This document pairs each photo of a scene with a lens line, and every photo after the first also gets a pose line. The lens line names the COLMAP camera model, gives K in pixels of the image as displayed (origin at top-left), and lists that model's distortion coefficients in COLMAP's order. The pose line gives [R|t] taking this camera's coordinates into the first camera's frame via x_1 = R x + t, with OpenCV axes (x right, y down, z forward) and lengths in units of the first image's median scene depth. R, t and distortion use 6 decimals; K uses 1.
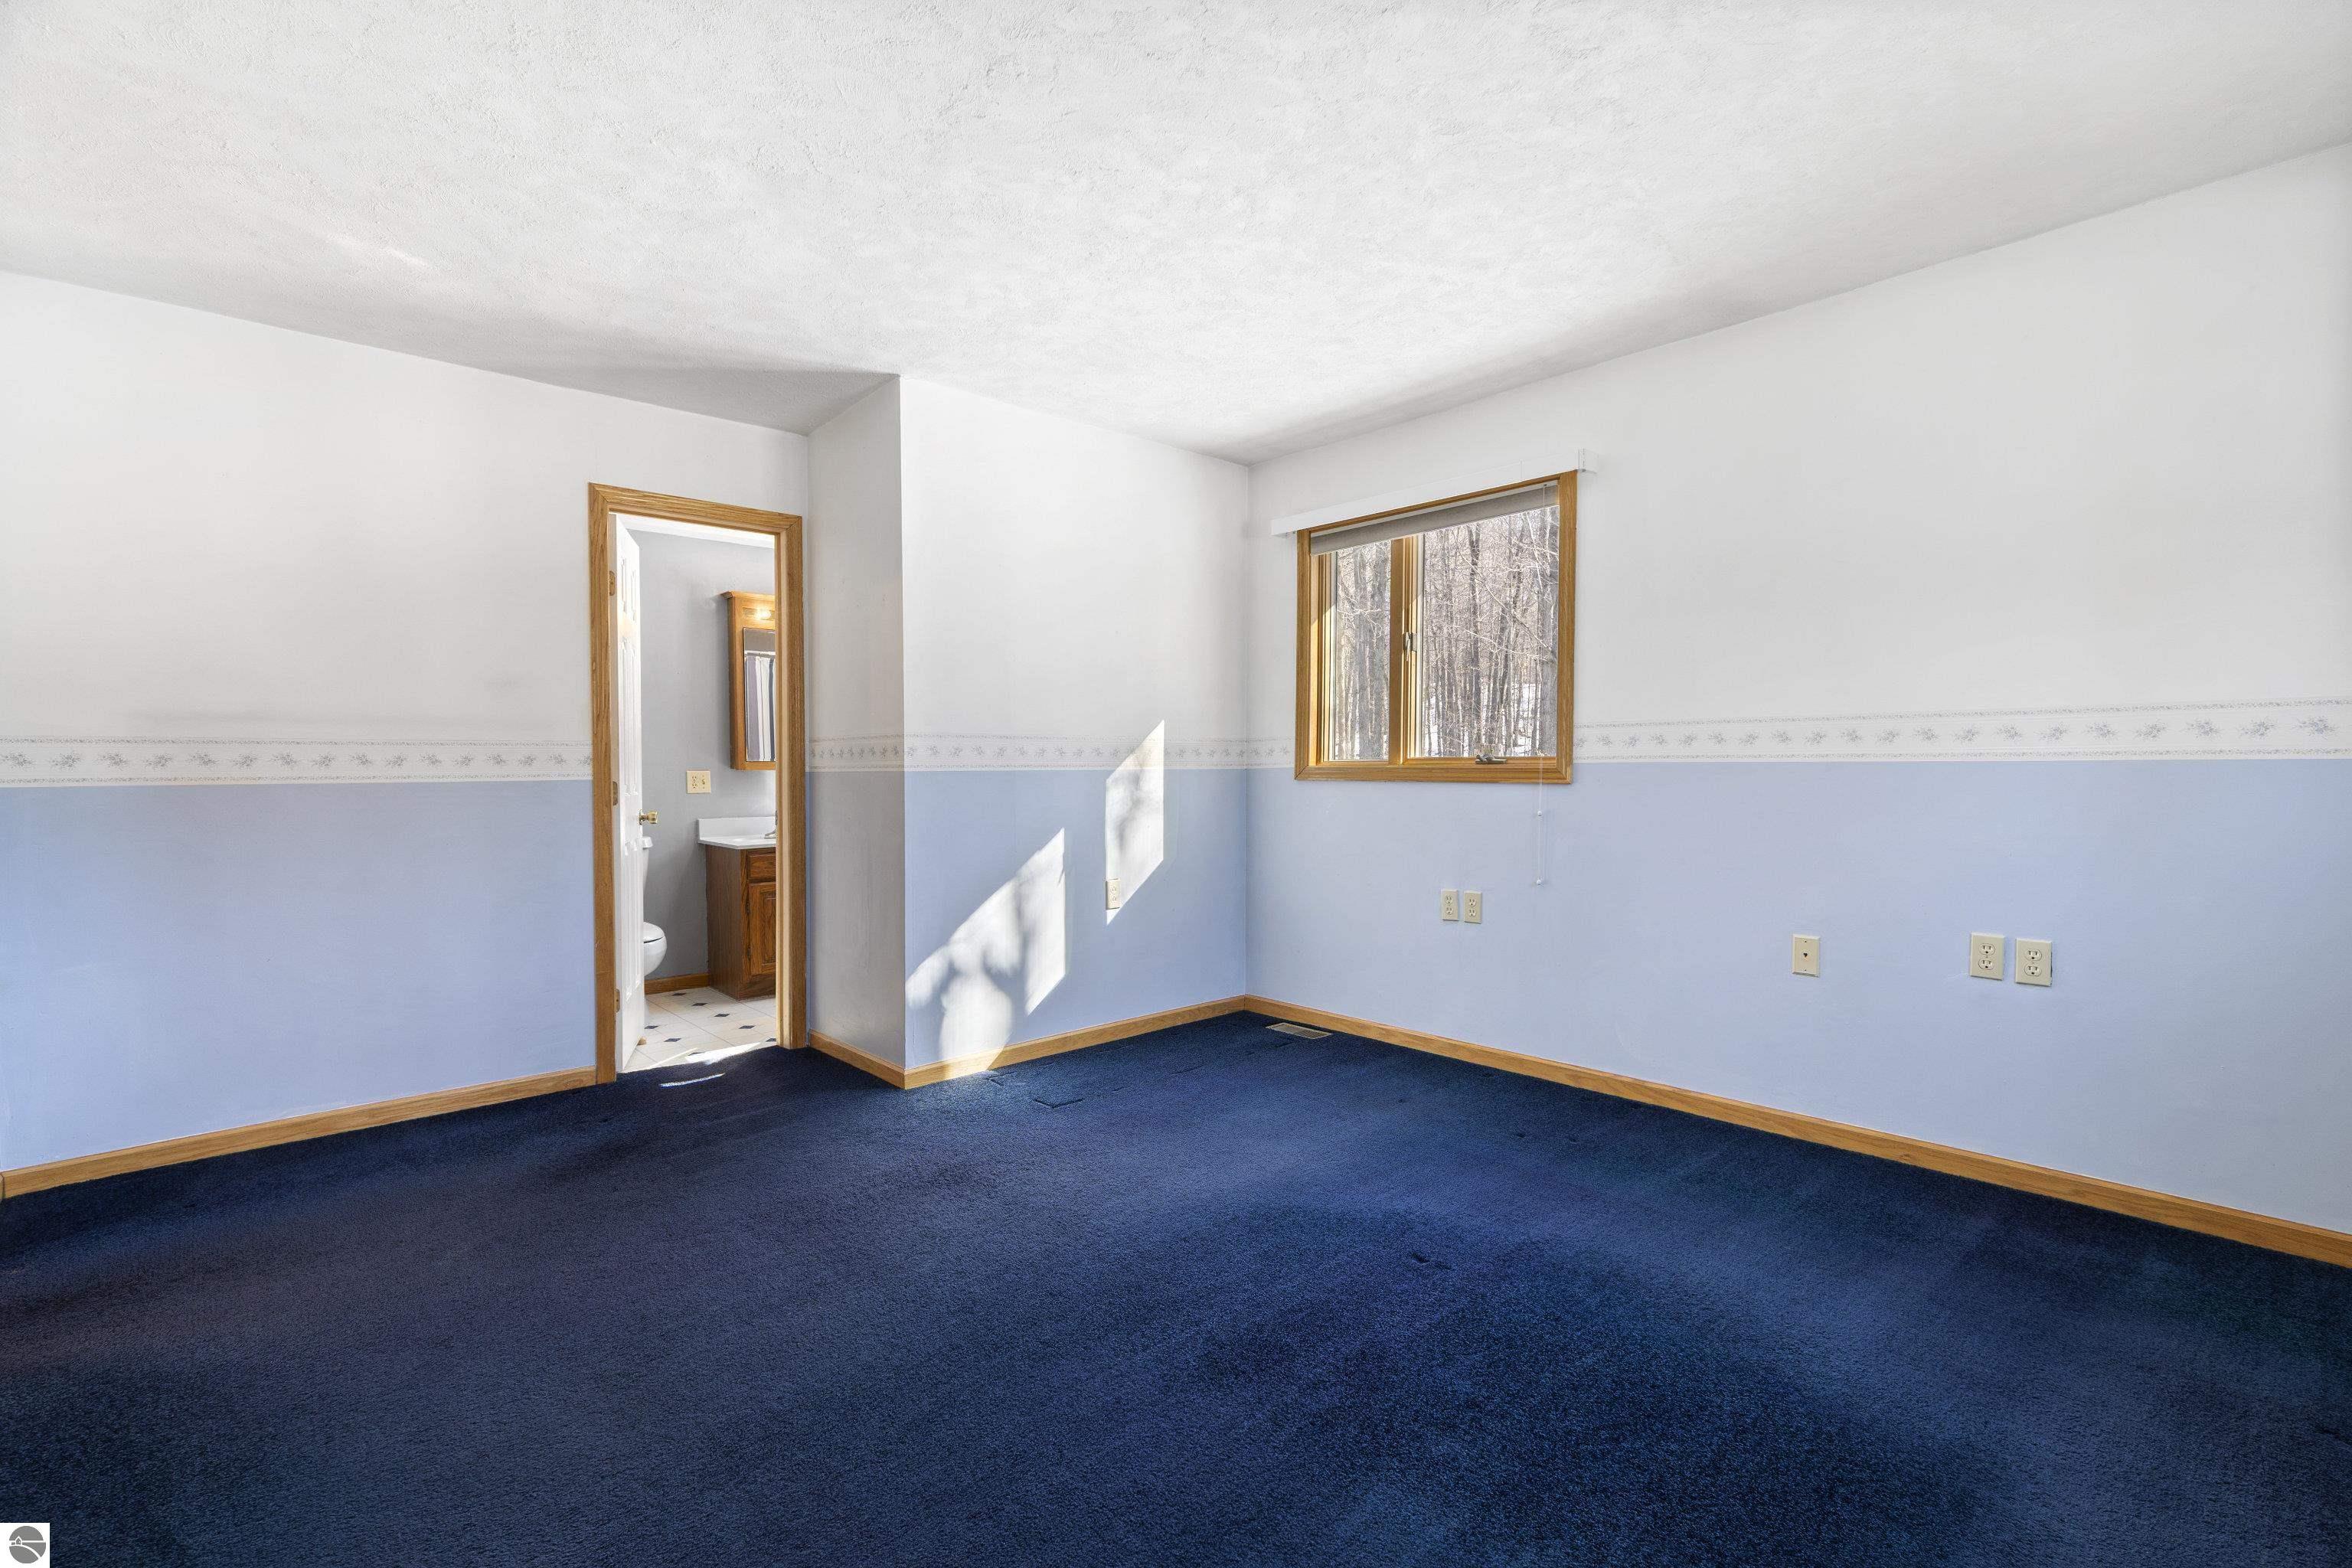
lens RADIAL K [[1062.6, 0, 1176.9], [0, 1062.6, 793.6], [0, 0, 1]] dist [0.004633, -0.000689]
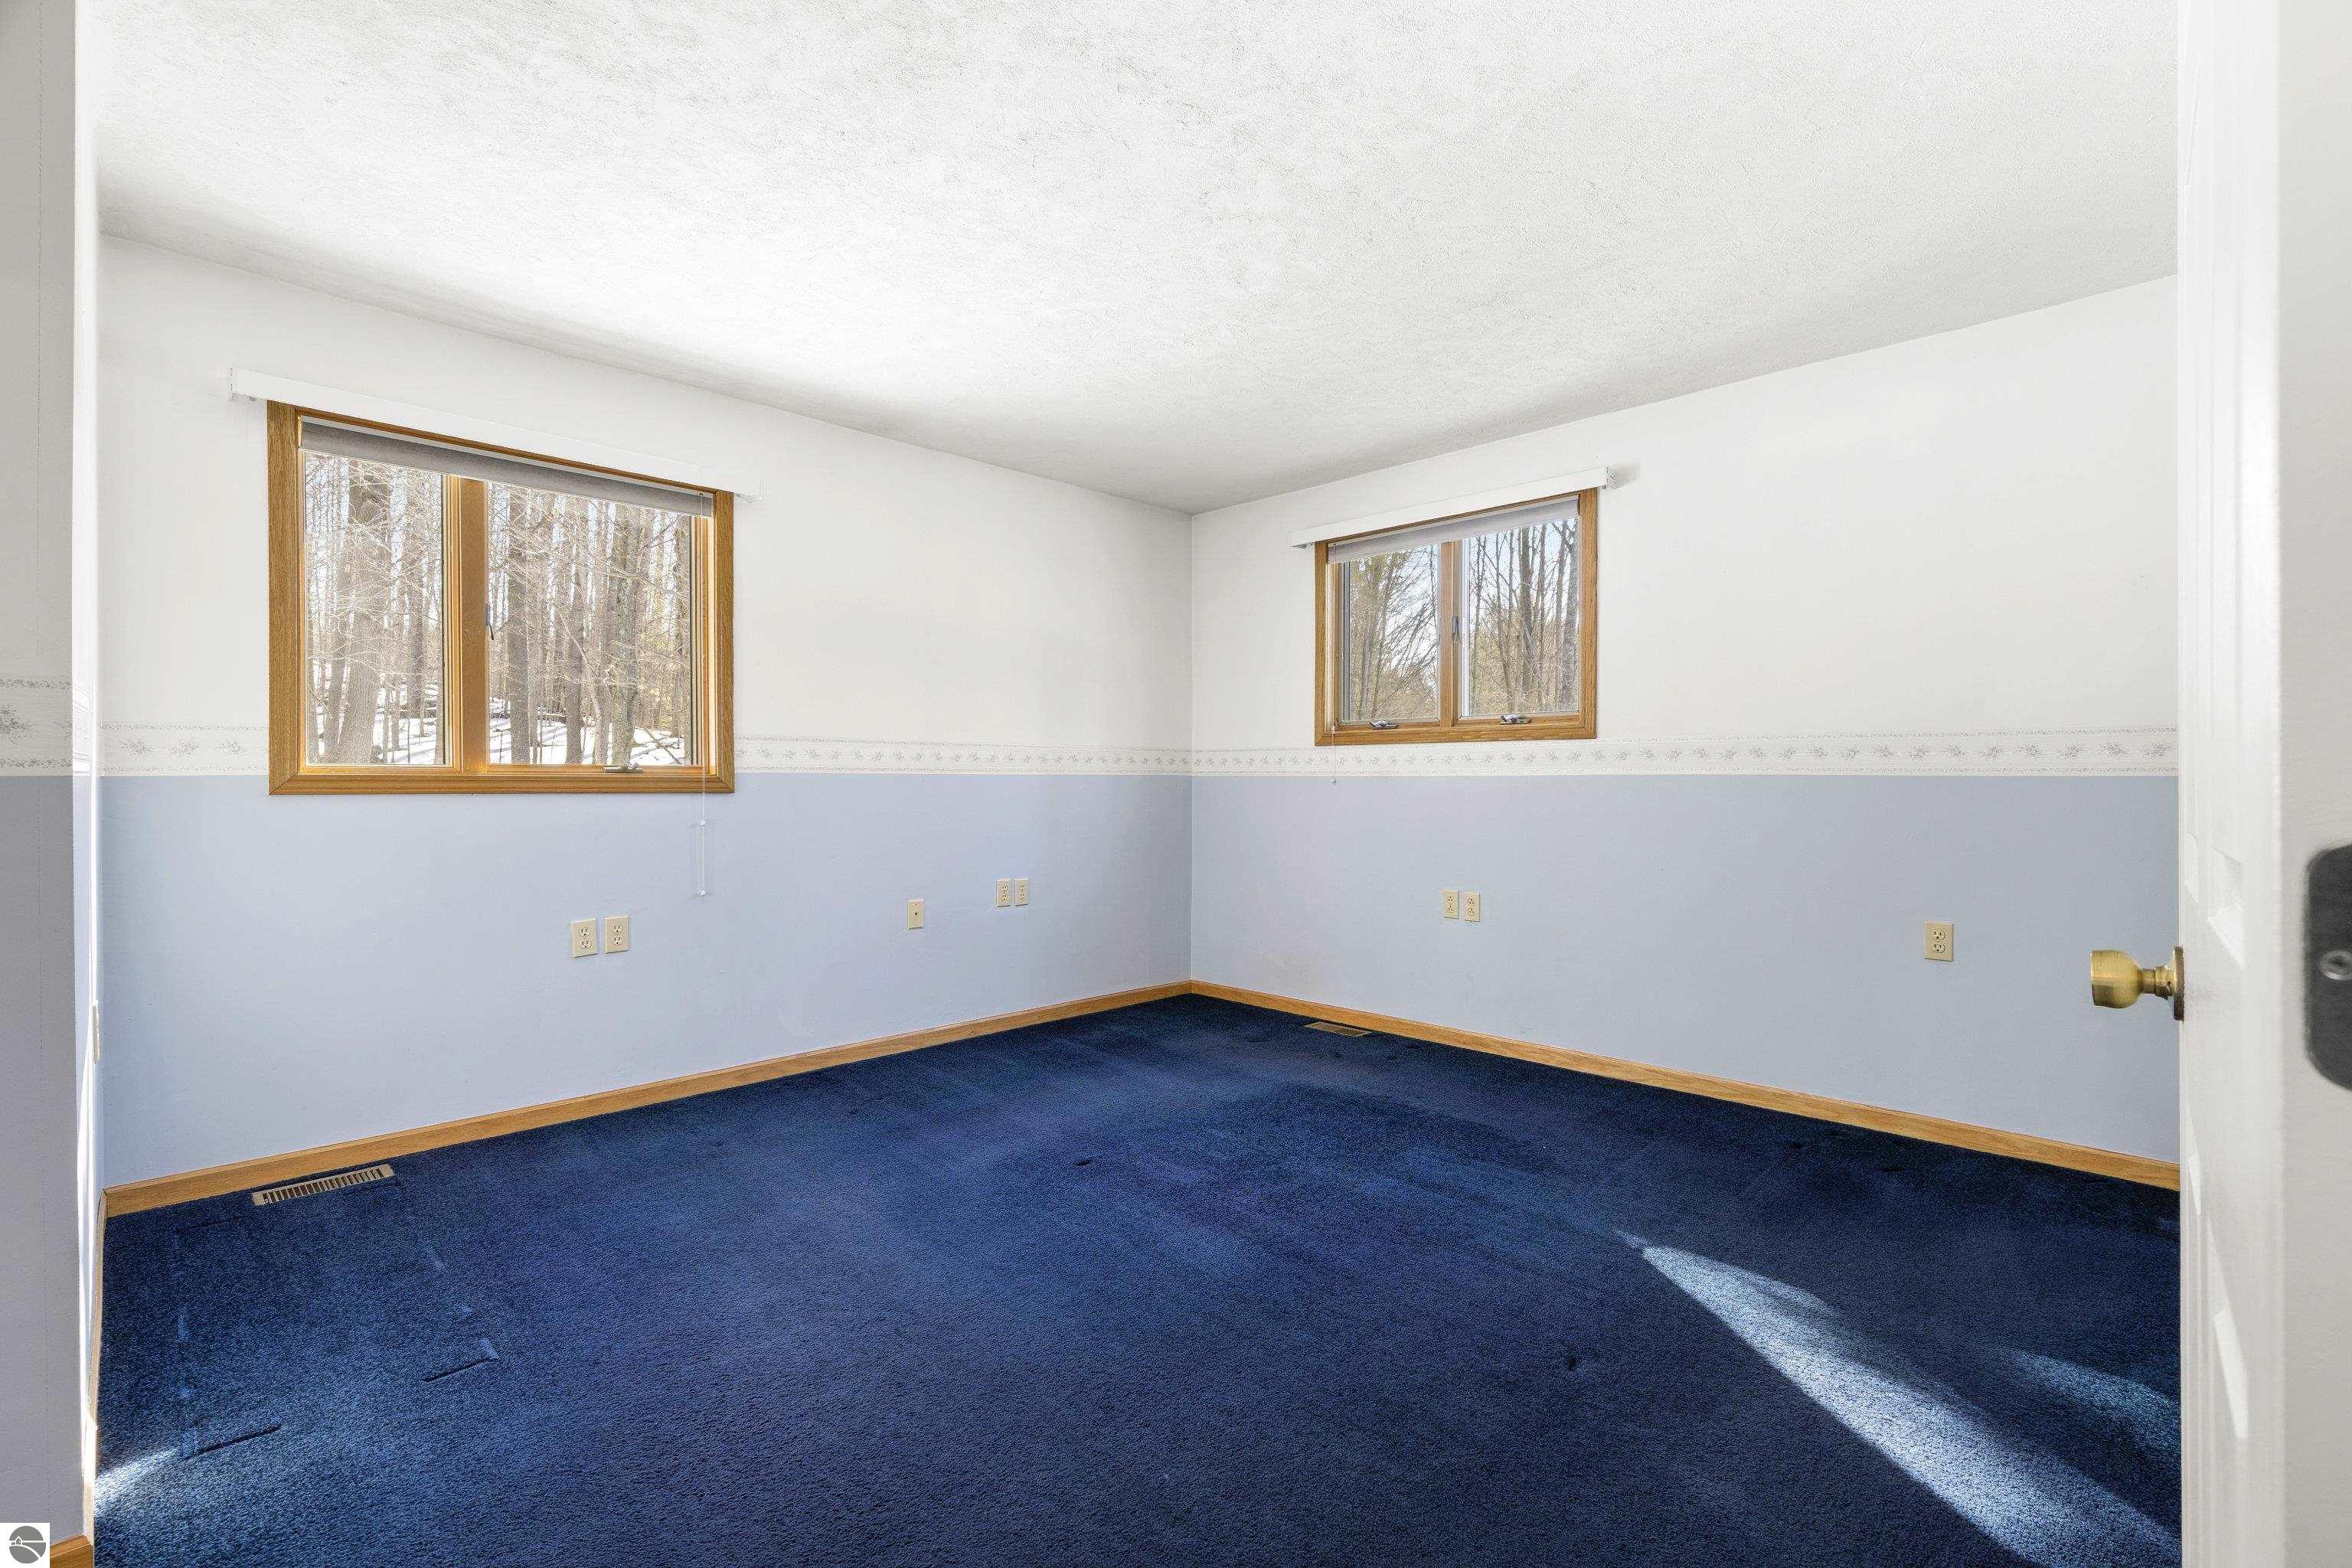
lens RADIAL K [[1062.6, 0, 1169.9], [0, 1062.6, 776.3], [0, 0, 1]] dist [0.004633, -0.000689]
pose [[-0.056185, 0.004203, 0.998412, -0.686711], [0.021827, 0.999757, -0.002981, -0.013442], [-0.998182, 0.021625, -0.056263, 0.635455]]
